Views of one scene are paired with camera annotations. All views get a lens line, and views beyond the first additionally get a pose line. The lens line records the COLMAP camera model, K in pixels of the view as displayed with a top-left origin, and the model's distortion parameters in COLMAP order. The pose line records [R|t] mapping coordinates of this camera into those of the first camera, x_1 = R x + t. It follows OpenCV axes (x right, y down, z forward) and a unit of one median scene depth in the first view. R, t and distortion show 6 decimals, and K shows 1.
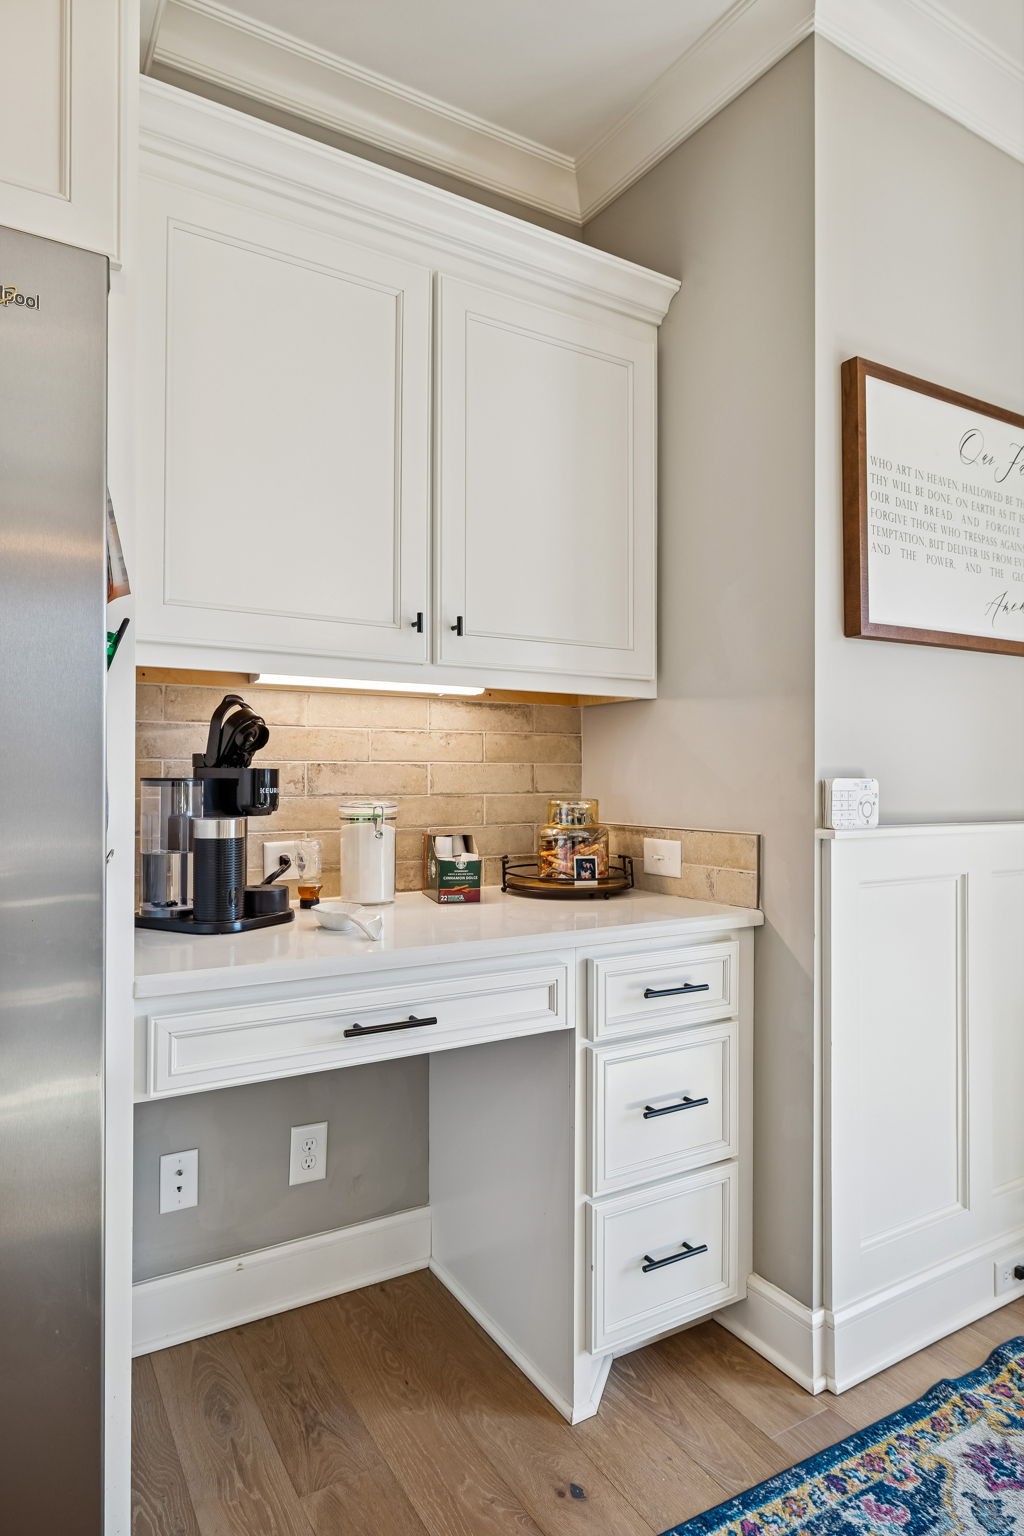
lens RADIAL K [[910.5, 0, 512.0], [0, 910.5, 768.0], [0, 0, 1]] dist [-0.002852, 0.000076]
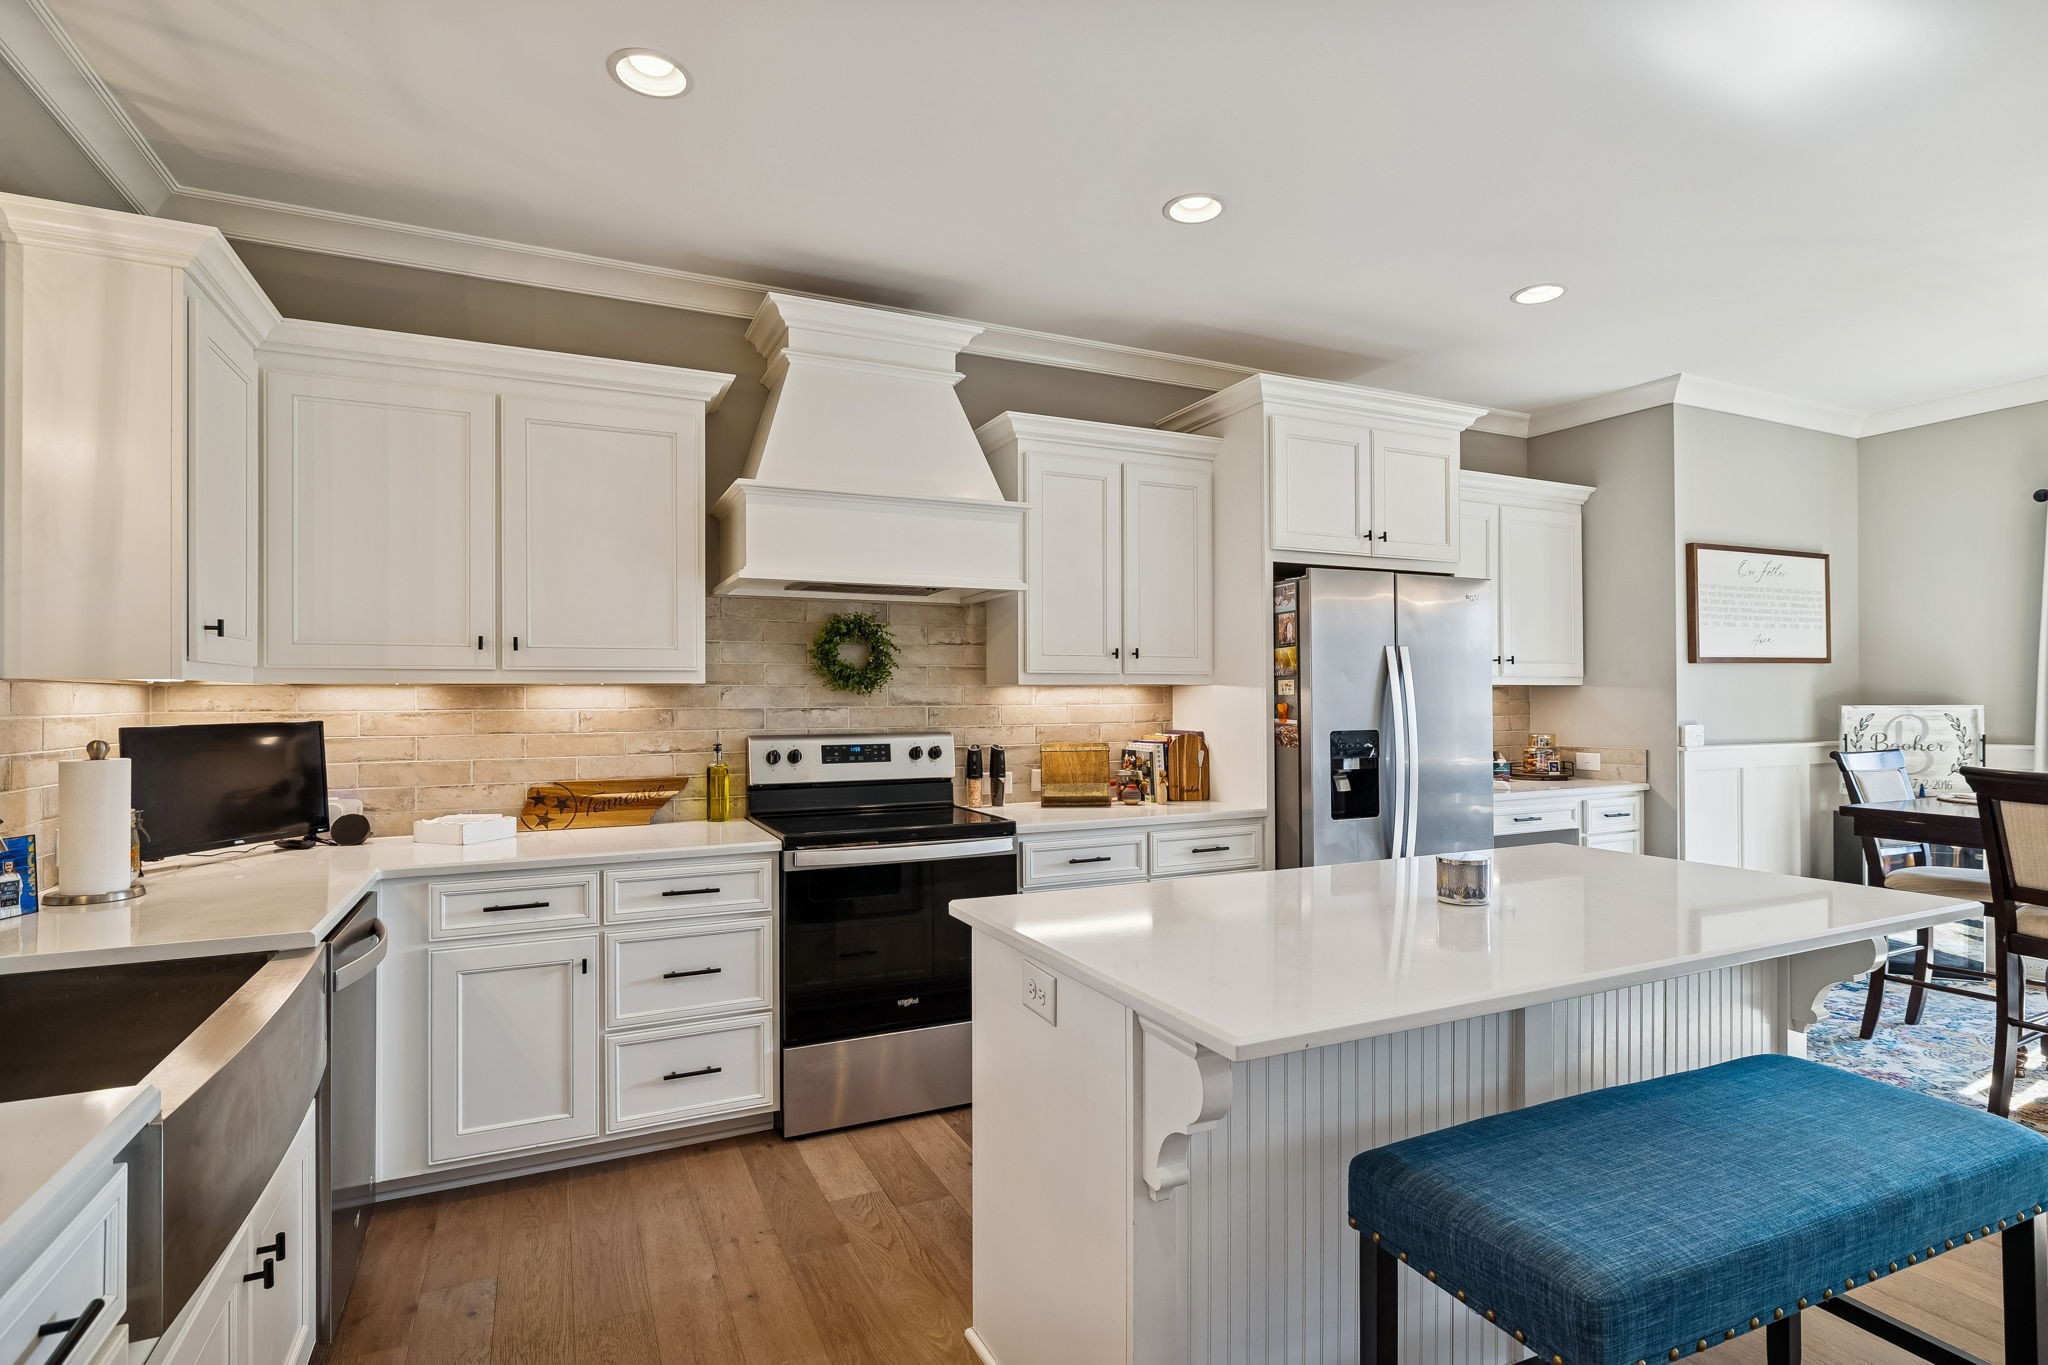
lens RADIAL K [[1021.0, 0, 1023.6], [0, 1021.0, 692.5], [0, 0, 1]] dist [-0.005882, -0.000573]
pose [[0.994702, -0.009488, -0.102366, -0.958433], [0.009786, 0.999949, 0.002408, -0.085991], [0.102338, -0.003397, 0.994744, -1.590315]]
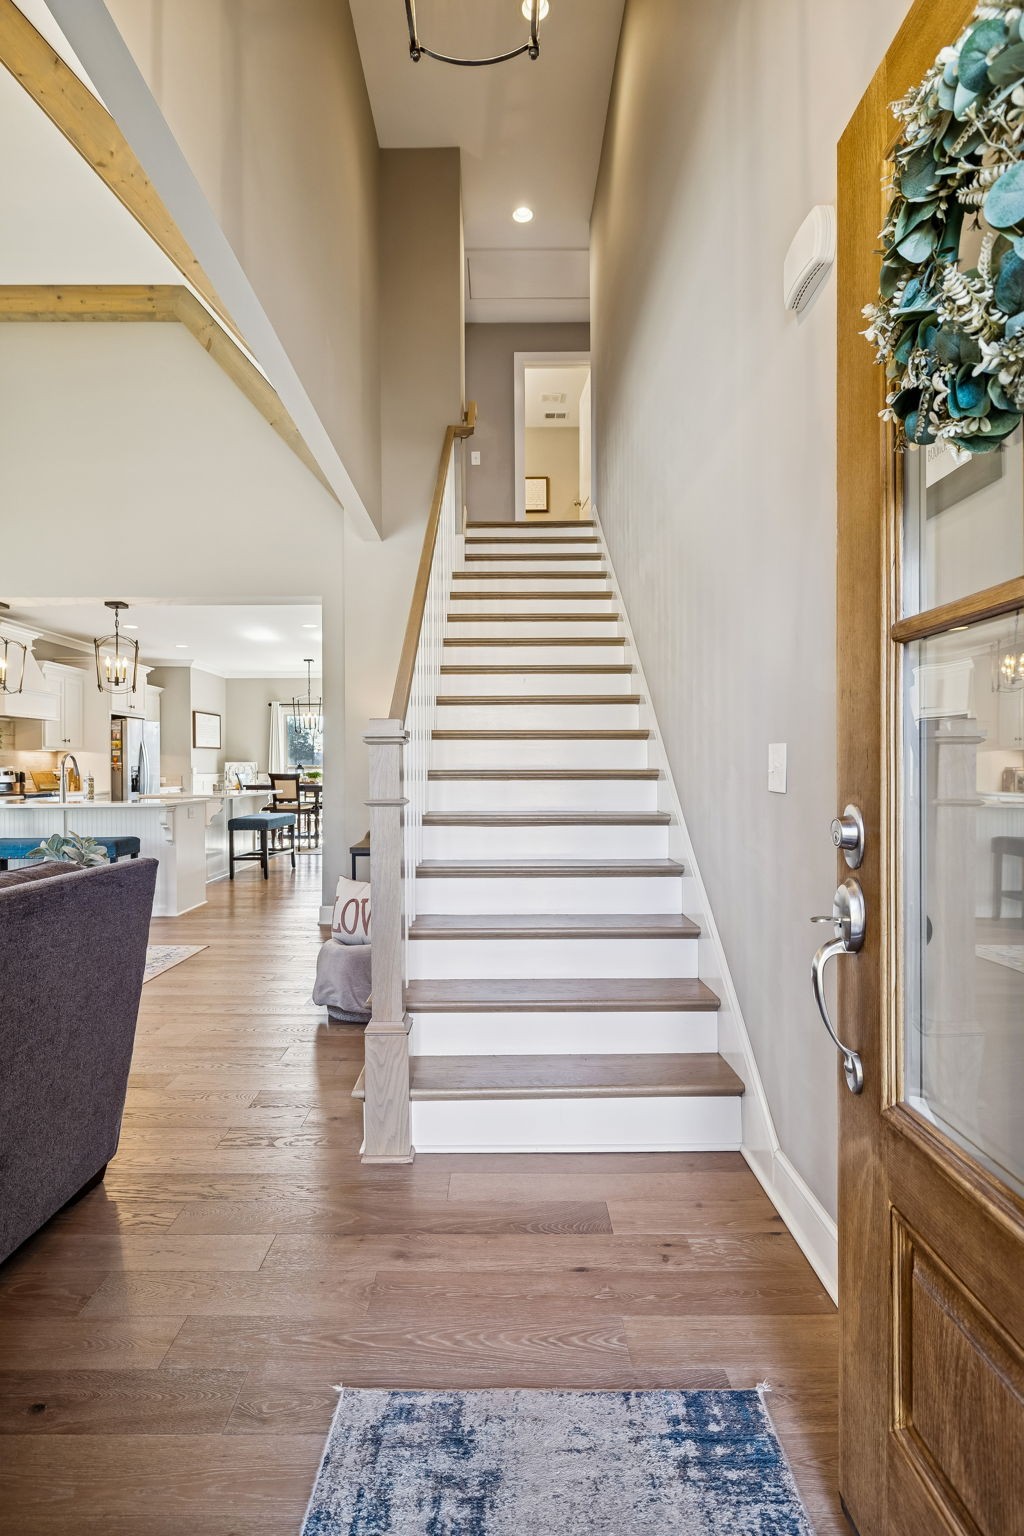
lens RADIAL K [[765.7, 0, 507.3], [0, 765.7, 758.5], [0, 0, 1]] dist [-0.005882, -0.000573]
pose [[0.506855, 0.001769, 0.862030, -3.380550], [0.000467, 0.999997, -0.002326, -0.040384], [-0.862031, 0.001581, 0.506853, -3.973396]]
